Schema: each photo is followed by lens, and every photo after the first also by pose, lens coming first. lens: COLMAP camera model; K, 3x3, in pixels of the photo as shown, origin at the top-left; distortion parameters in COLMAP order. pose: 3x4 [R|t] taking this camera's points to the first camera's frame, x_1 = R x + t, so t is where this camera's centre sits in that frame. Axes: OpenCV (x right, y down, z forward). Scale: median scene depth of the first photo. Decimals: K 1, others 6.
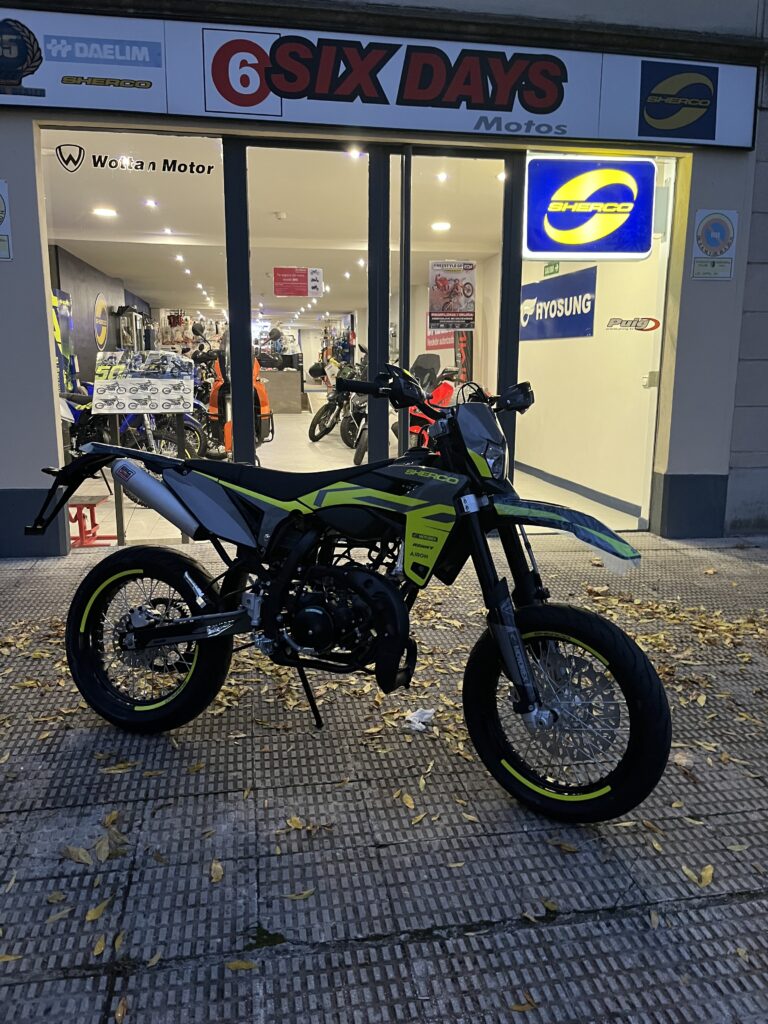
lens RADIAL K [[756.5, 0, 380.1], [0, 756.5, 508.6], [0, 0, 1]] dist [0.049500, -0.077560]
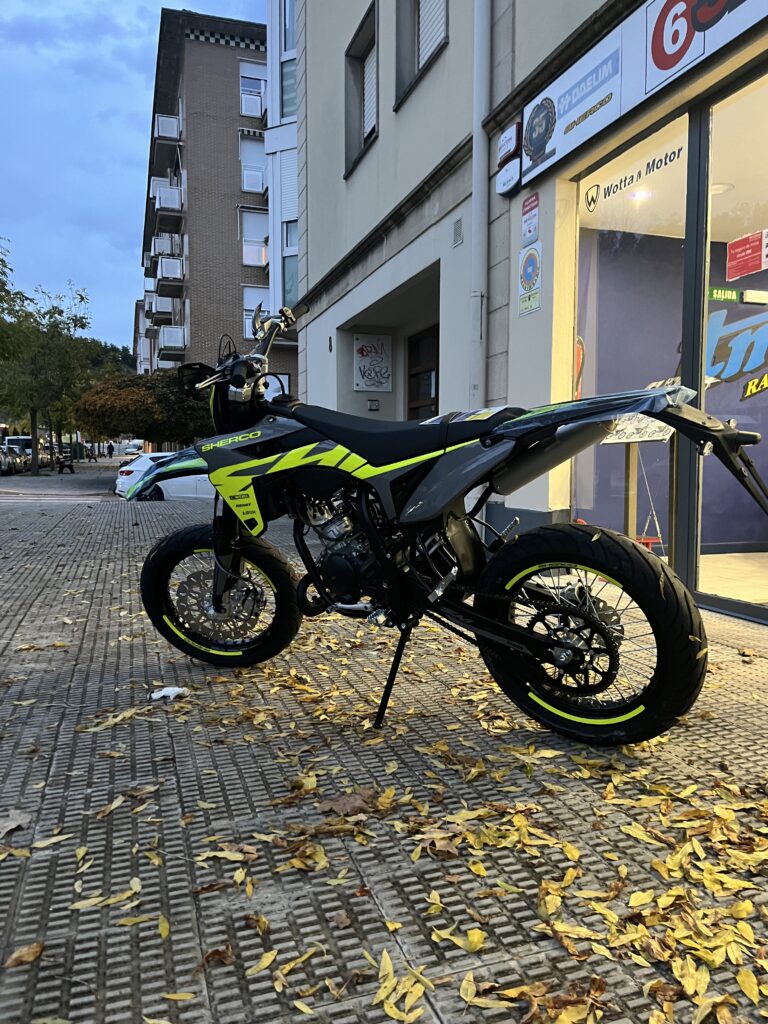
lens RADIAL K [[772.6, 0, 382.9], [0, 772.6, 521.2], [0, 0, 1]] dist [0.065442, -0.091432]
pose [[0.143424, 0.063527, -0.987620, 0.628378], [-0.185621, 0.981954, 0.036206, -0.010294], [0.972098, 0.178130, 0.152627, 0.625924]]
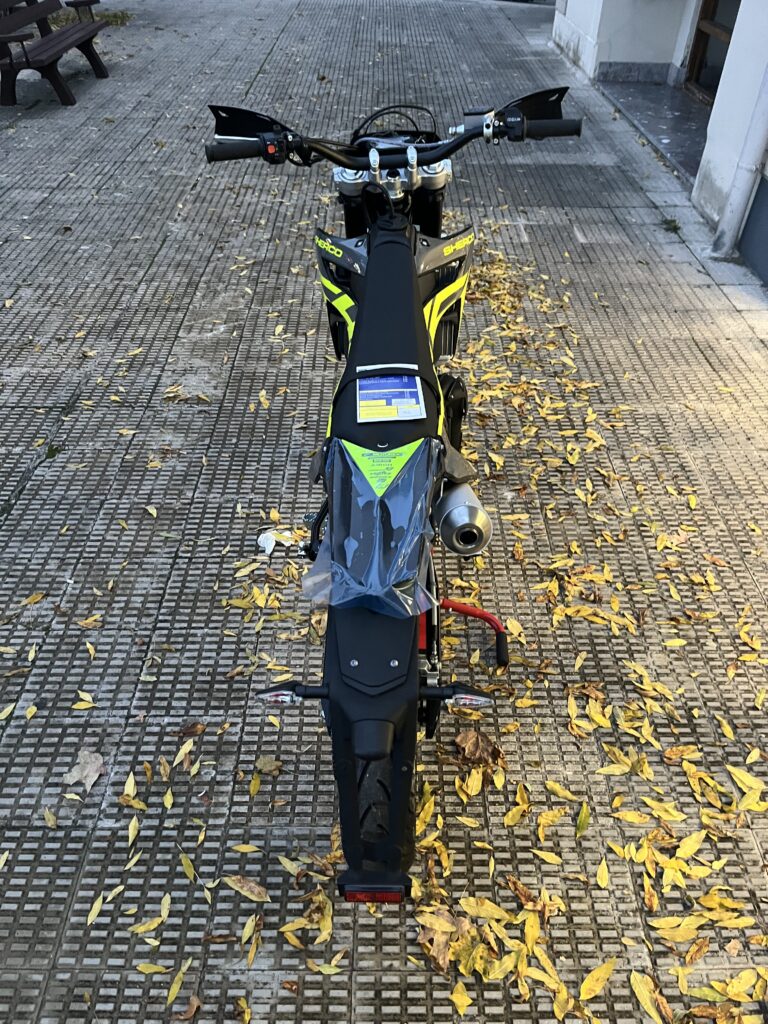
lens RADIAL K [[772.6, 0, 383.5], [0, 772.6, 524.6], [0, 0, 1]] dist [0.065442, -0.091432]
pose [[-0.172470, 0.625796, -0.760680, 0.448806], [-0.215671, 0.729523, 0.649063, -0.234335], [0.961114, 0.276001, 0.009145, 0.649250]]
